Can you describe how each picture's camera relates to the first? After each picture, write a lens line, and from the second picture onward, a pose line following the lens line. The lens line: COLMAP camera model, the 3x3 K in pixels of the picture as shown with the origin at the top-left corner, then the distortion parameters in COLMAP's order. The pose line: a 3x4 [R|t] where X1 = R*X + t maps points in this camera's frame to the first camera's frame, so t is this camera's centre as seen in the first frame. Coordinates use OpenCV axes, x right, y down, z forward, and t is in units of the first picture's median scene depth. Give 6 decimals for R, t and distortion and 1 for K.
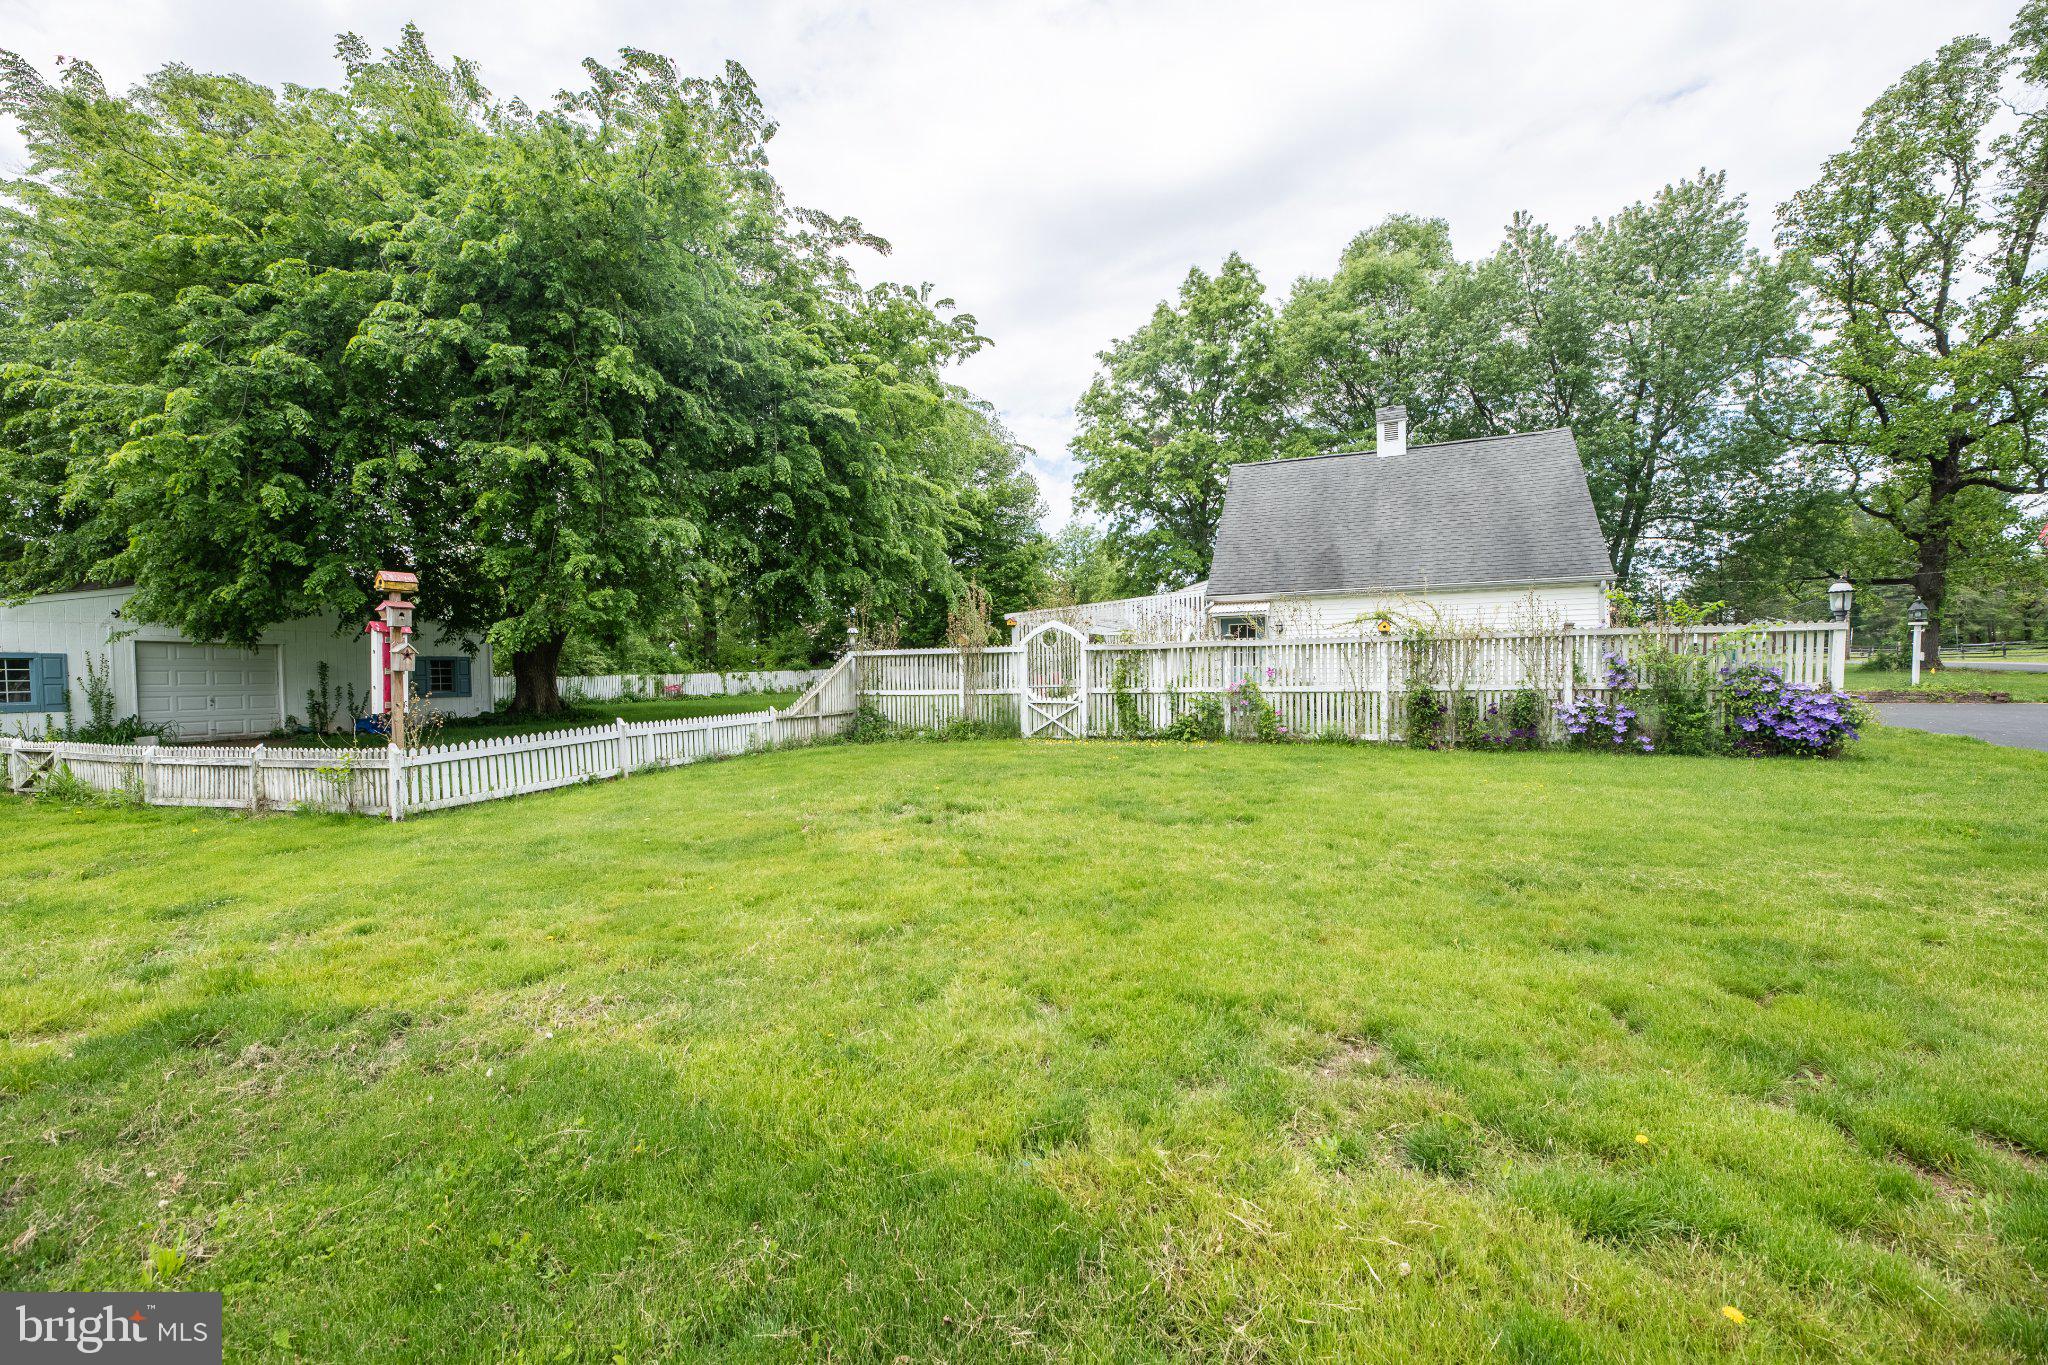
lens RADIAL K [[827.8, 0, 1026.5], [0, 827.8, 689.3], [0, 0, 1]] dist [0.002516, -0.003969]
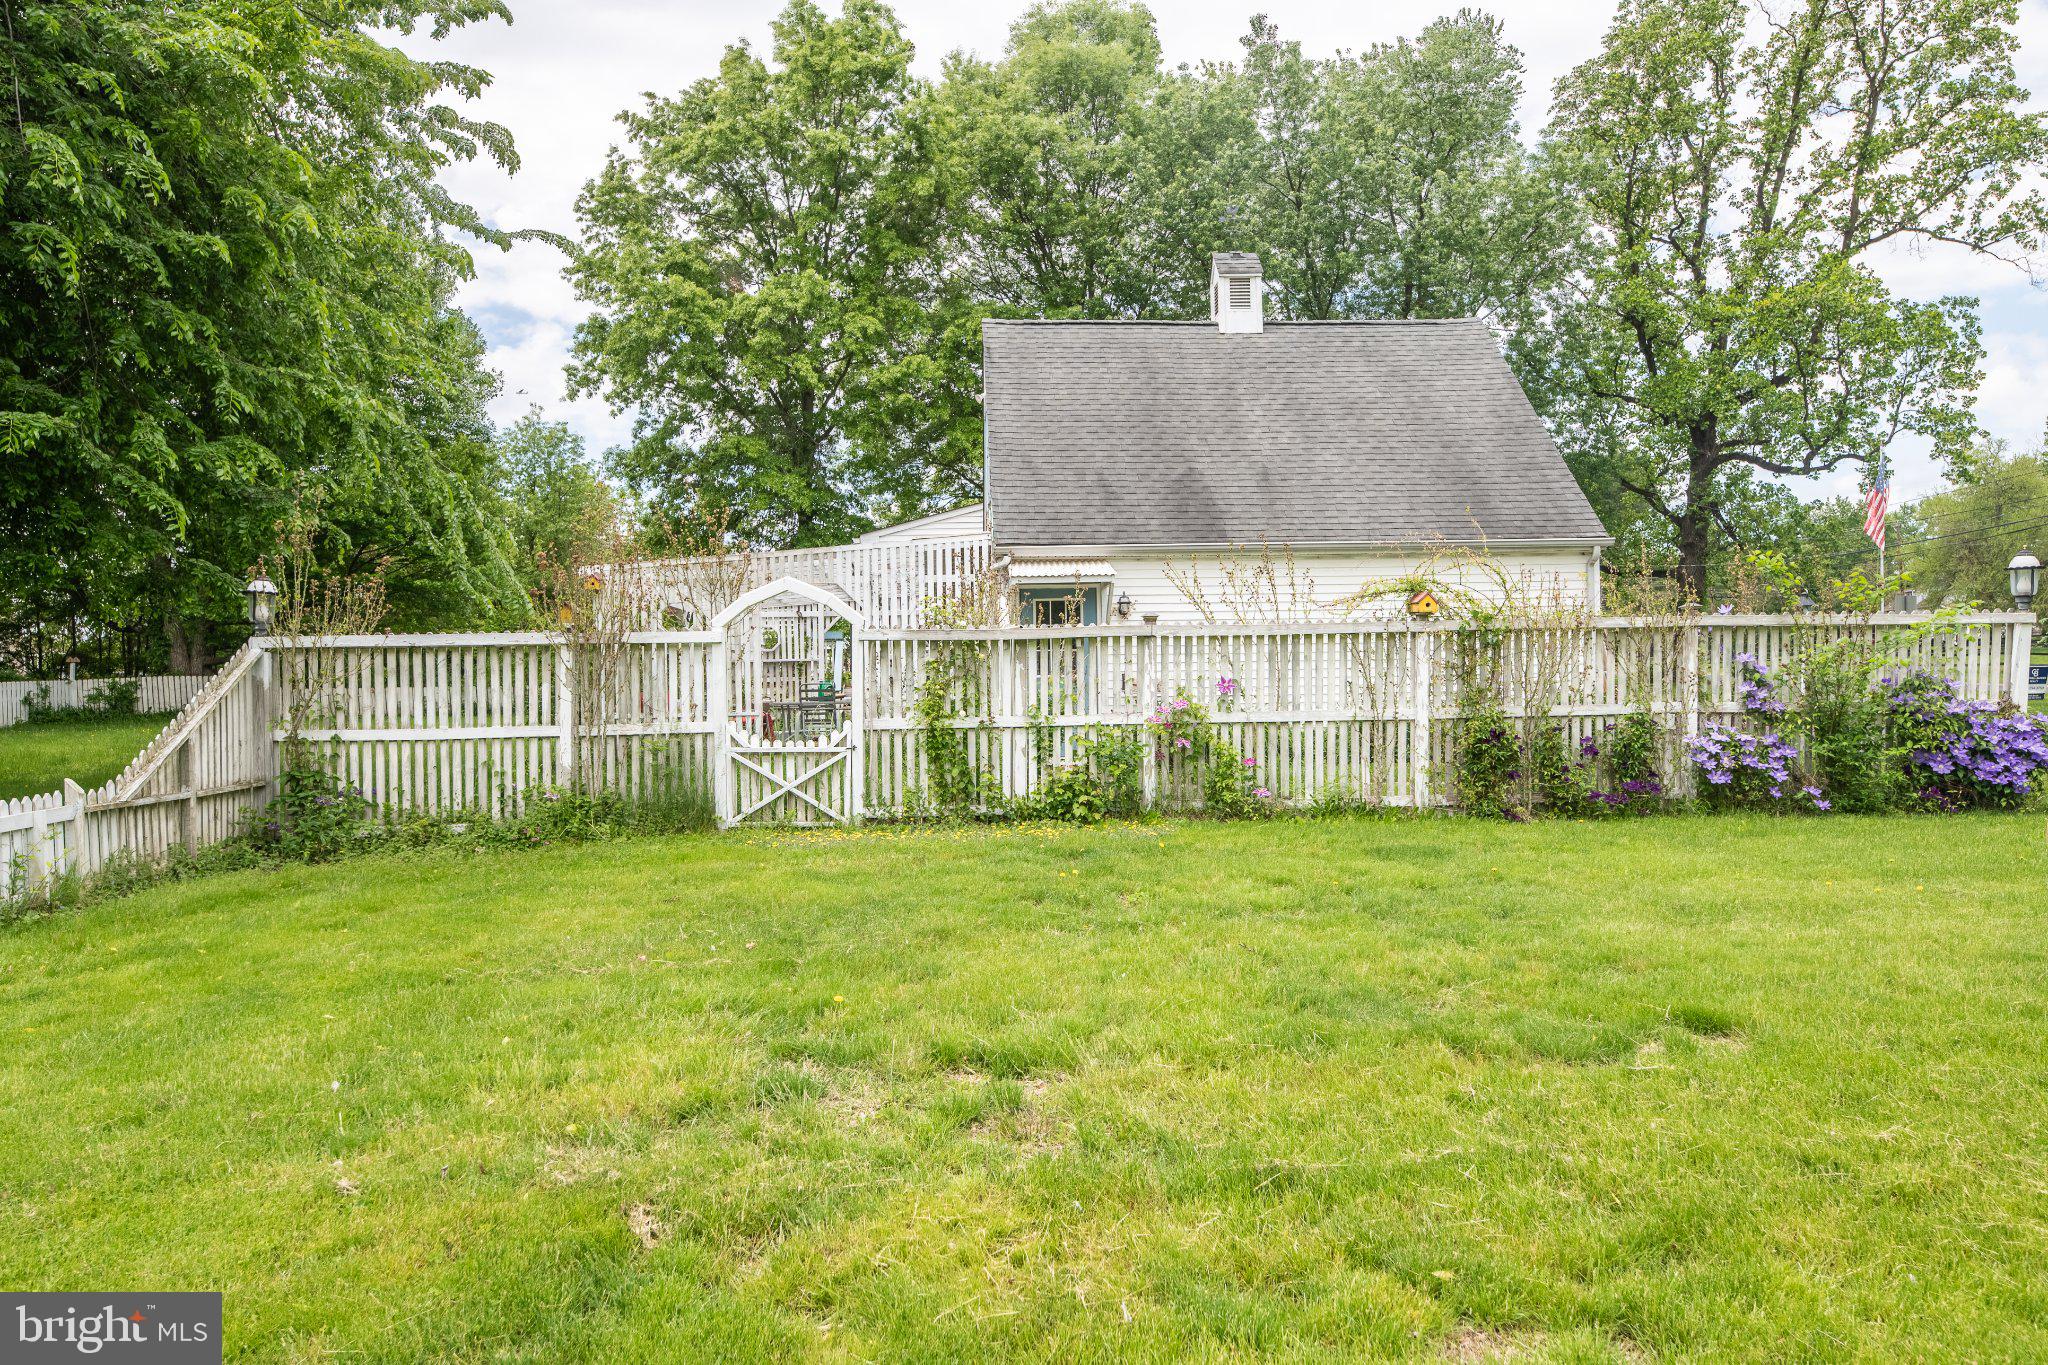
lens RADIAL K [[1325.9, 0, 1027.8], [0, 1325.9, 686.1], [0, 0, 1]] dist [0.012368, -0.001553]
pose [[0.897294, -0.000834, 0.441432, -0.148072], [0.010645, 0.999748, -0.019748, -0.003634], [-0.441304, 0.022418, 0.897077, 0.217515]]
